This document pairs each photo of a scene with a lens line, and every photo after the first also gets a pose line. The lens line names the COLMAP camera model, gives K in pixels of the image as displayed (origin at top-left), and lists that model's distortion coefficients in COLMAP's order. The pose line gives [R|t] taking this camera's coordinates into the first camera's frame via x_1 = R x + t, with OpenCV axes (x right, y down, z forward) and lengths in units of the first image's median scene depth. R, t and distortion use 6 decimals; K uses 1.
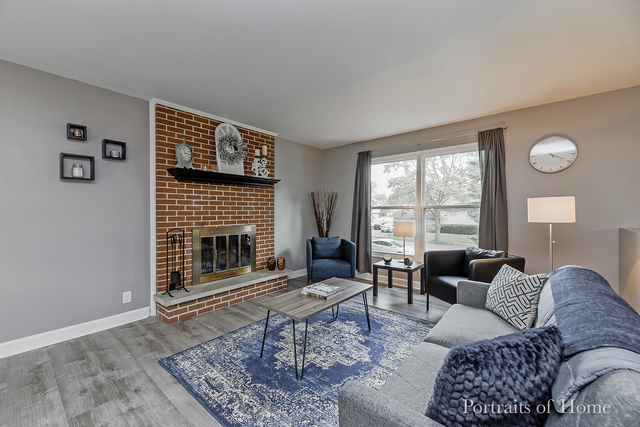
lens RADIAL K [[264.7, 0, 318.6], [0, 264.7, 212.2], [0, 0, 1]] dist [0.002280, 0.000130]
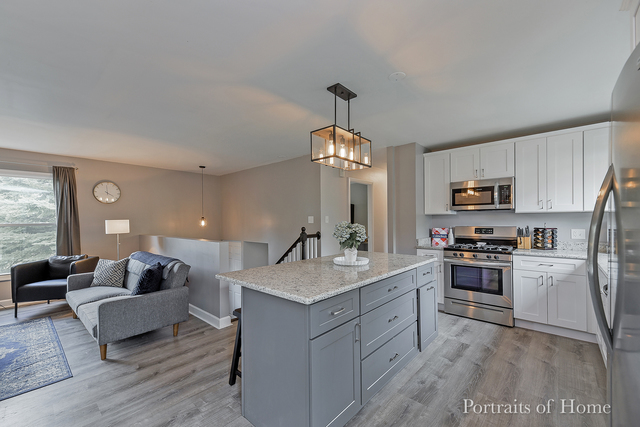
lens RADIAL K [[264.7, 0, 317.4], [0, 264.7, 217.5], [0, 0, 1]] dist [0.002280, 0.000130]
pose [[0.020999, 0.010925, 0.999720, -0.693943], [0.017640, 0.999781, -0.011296, -0.019952], [-0.999624, 0.017872, 0.020802, -0.315165]]
